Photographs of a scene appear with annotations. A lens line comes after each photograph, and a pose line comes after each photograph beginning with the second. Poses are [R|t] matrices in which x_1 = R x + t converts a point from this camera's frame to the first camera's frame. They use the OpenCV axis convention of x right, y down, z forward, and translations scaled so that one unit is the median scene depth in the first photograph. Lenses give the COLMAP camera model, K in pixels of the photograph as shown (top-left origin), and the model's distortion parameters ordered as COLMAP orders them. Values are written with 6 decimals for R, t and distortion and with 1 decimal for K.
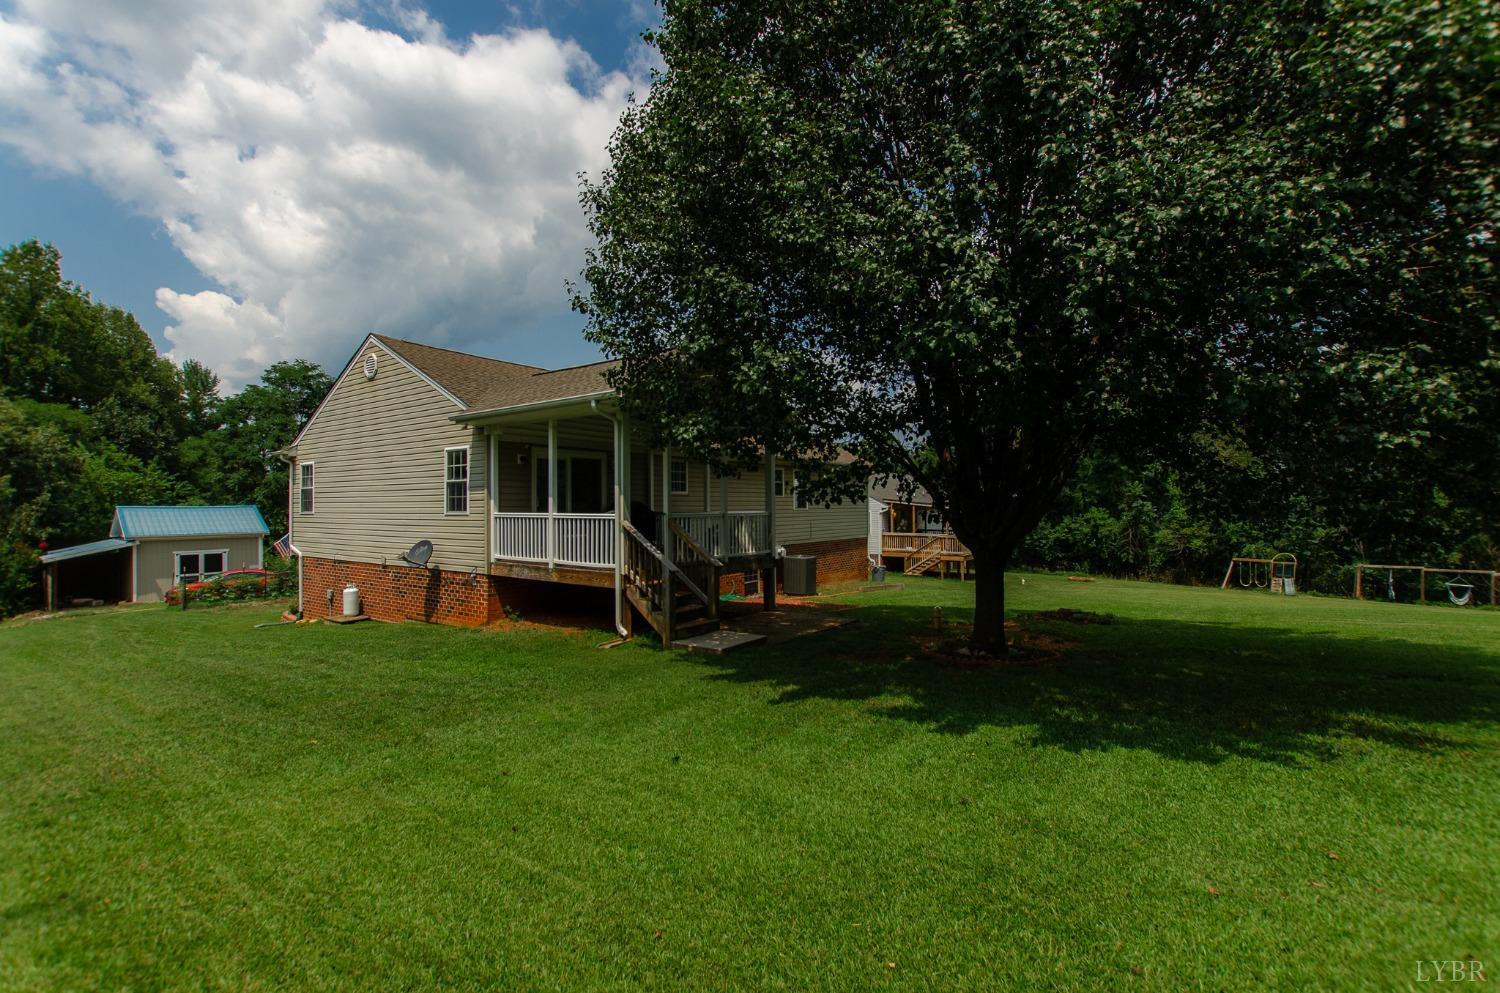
lens RADIAL K [[654.6, 0, 755.4], [0, 654.6, 512.8], [0, 0, 1]] dist [0.000534, 0.000015]
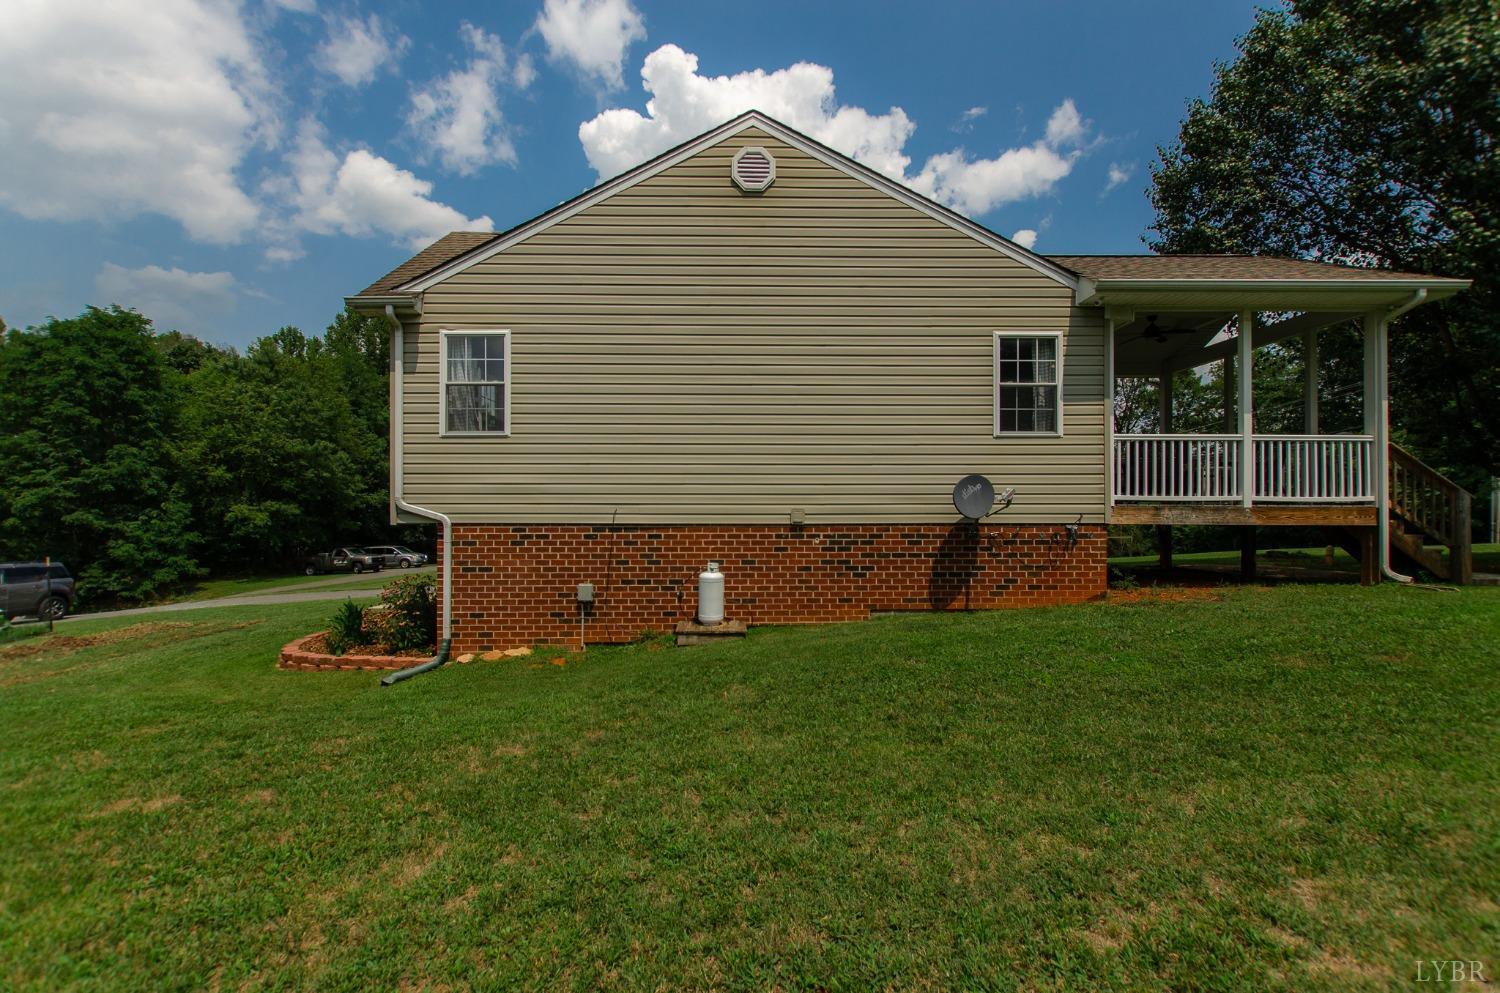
lens RADIAL K [[681.0, 0, 750.2], [0, 681.0, 450.3], [0, 0, 1]] dist [0.019506, 0.000056]
pose [[0.811140, -0.000663, 0.584851, -1.093078], [0.001201, 0.999999, -0.000532, 0.017036], [-0.584850, 0.001134, 0.811141, 0.619670]]
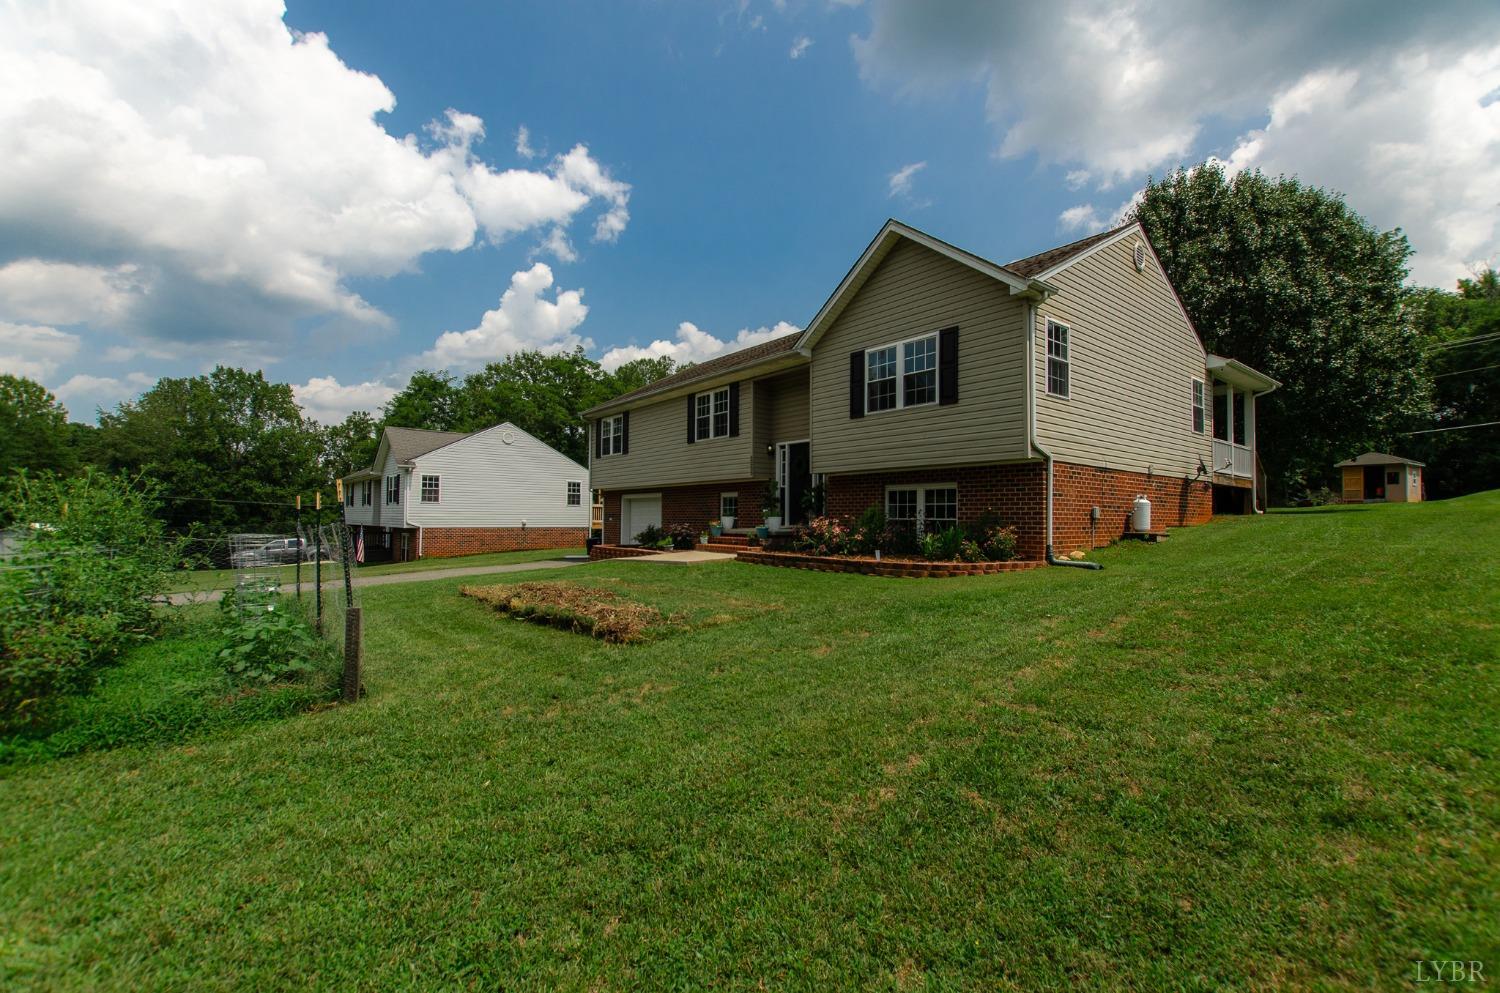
lens RADIAL K [[654.6, 0, 755.4], [0, 654.6, 512.8], [0, 0, 1]] dist [0.000534, 0.000015]
pose [[0.265296, 0.013109, 0.964078, -1.885393], [-0.007154, 0.999907, -0.011627, 0.173392], [-0.964141, -0.003813, 0.265365, 1.496569]]
